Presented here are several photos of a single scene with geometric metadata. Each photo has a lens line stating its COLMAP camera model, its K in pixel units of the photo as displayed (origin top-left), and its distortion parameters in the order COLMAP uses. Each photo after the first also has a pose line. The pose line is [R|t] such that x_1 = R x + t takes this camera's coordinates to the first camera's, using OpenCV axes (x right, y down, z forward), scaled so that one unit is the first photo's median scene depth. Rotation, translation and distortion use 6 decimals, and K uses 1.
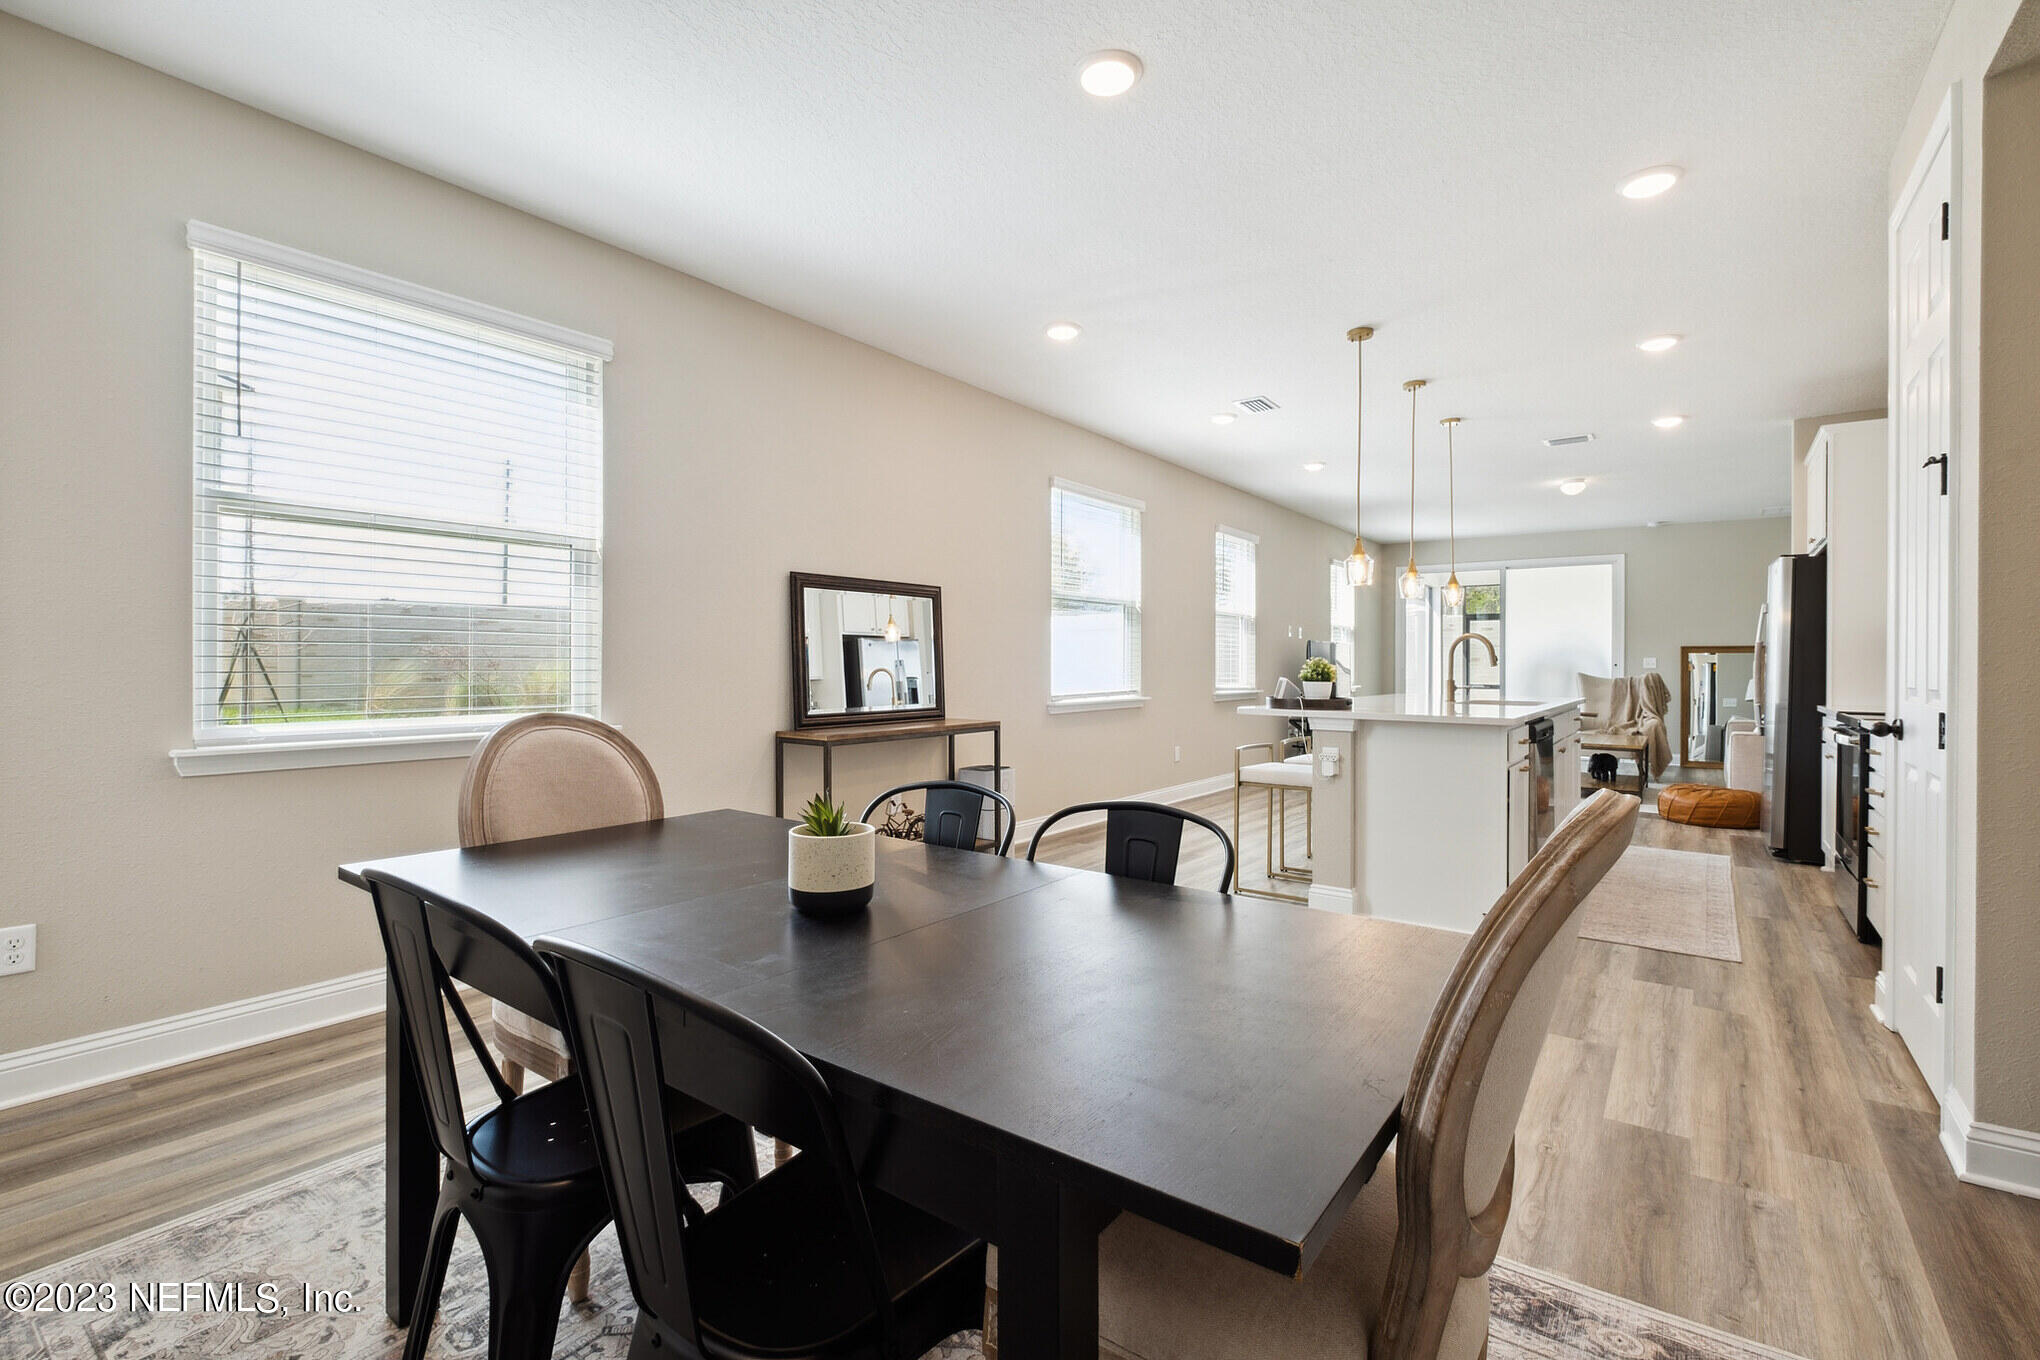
lens RADIAL K [[921.0, 0, 1021.9], [0, 921.0, 669.3], [0, 0, 1]] dist [0.002824, -0.000532]
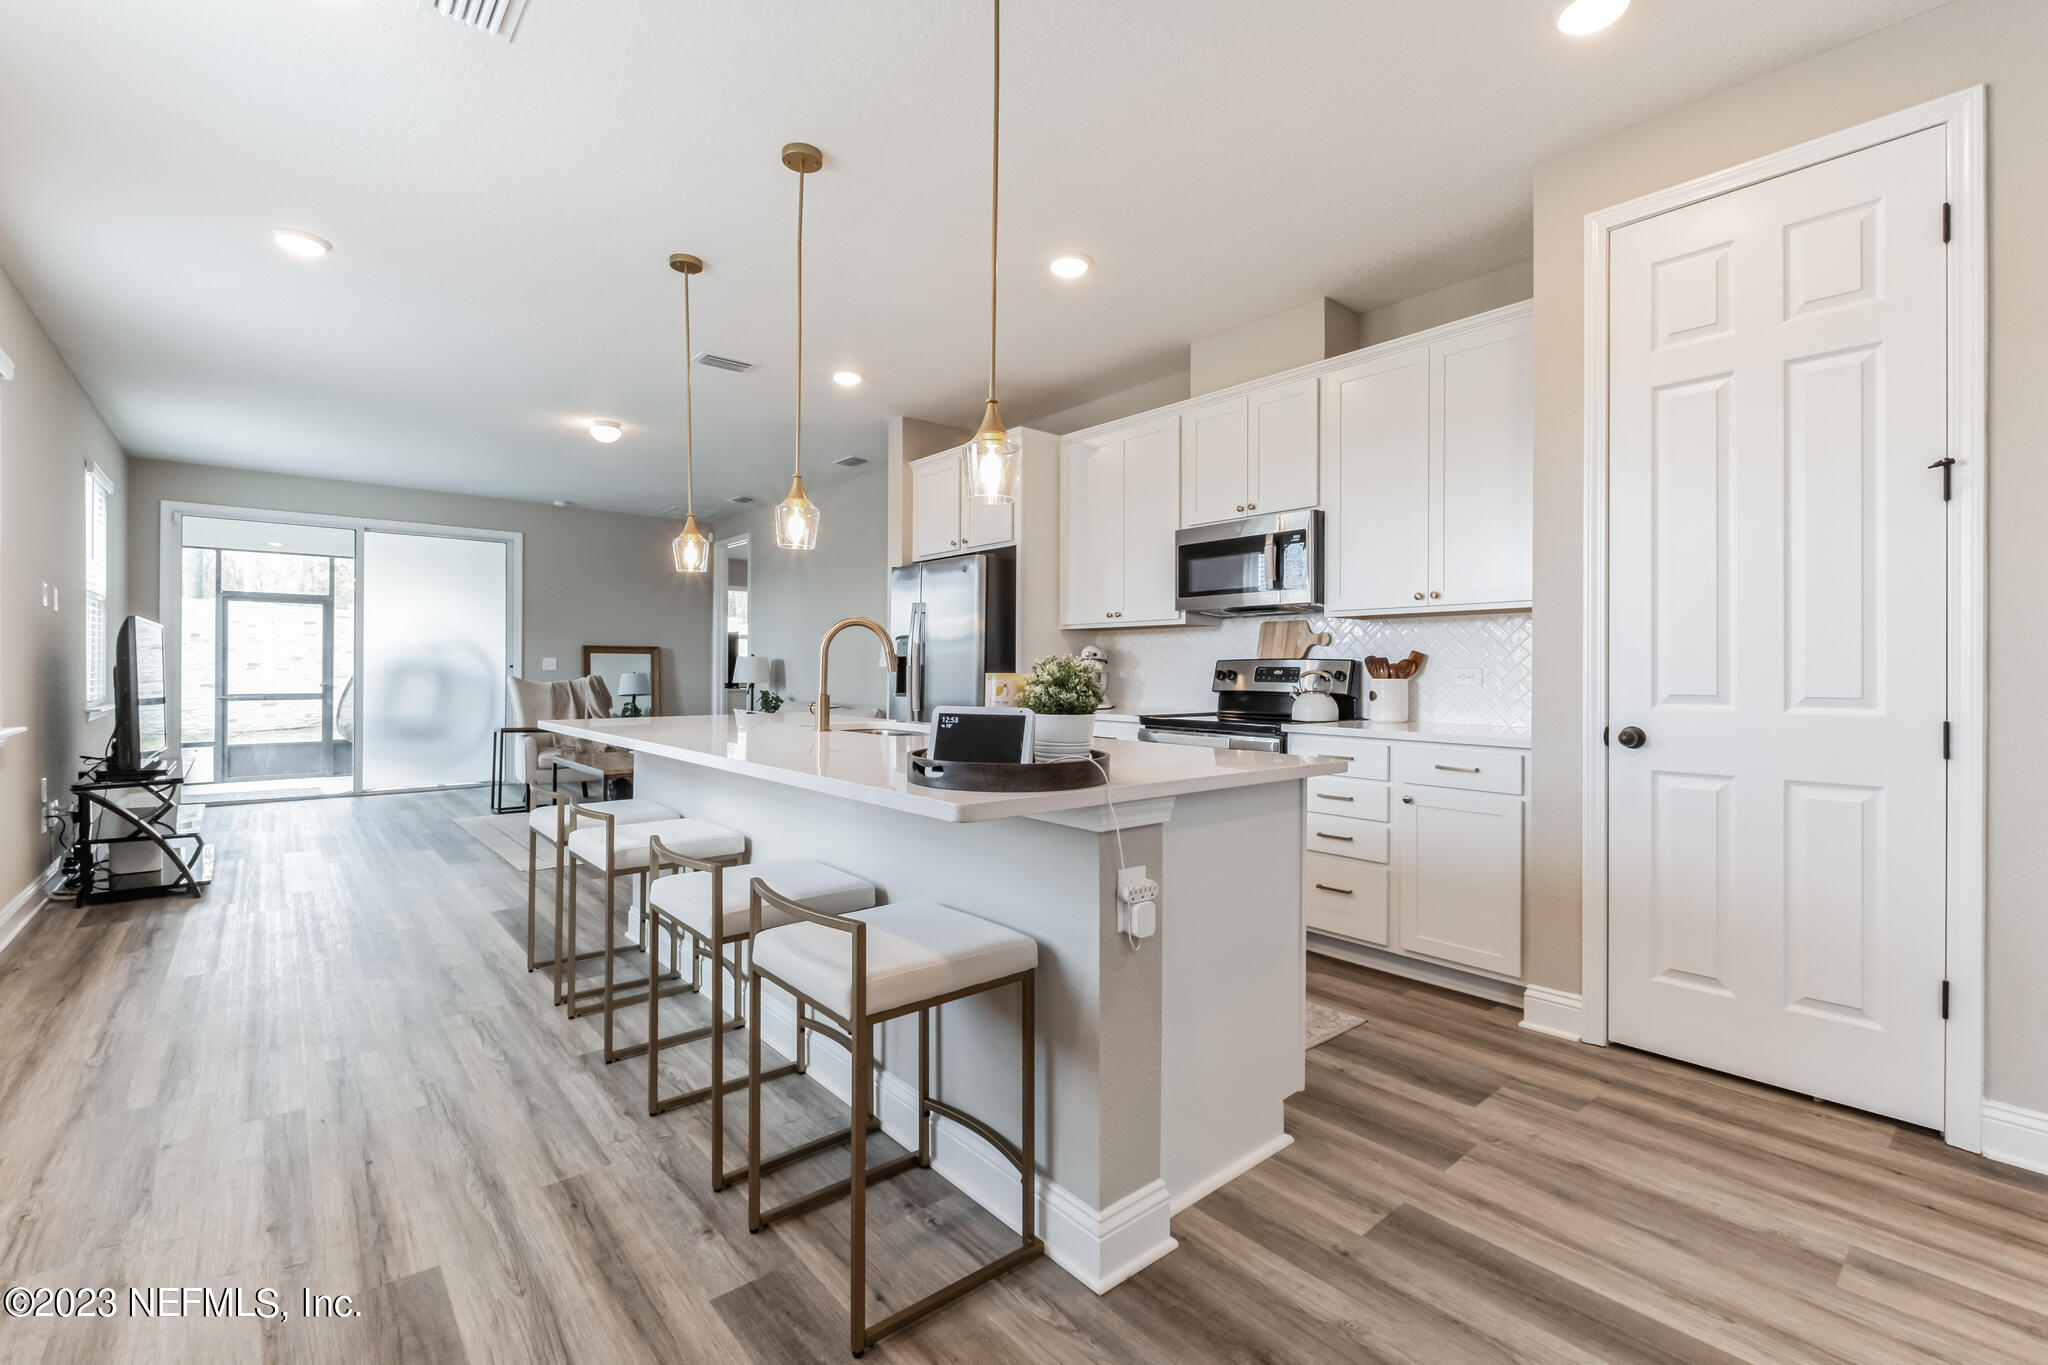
lens RADIAL K [[897.3, 0, 1024.2], [0, 897.3, 675.2], [0, 0, 1]] dist [0.000670, -0.001613]
pose [[0.230663, -0.011646, 0.972964, -0.048567], [0.003866, 0.999931, 0.011053, -0.005608], [-0.973026, 0.001212, 0.230693, 0.560051]]
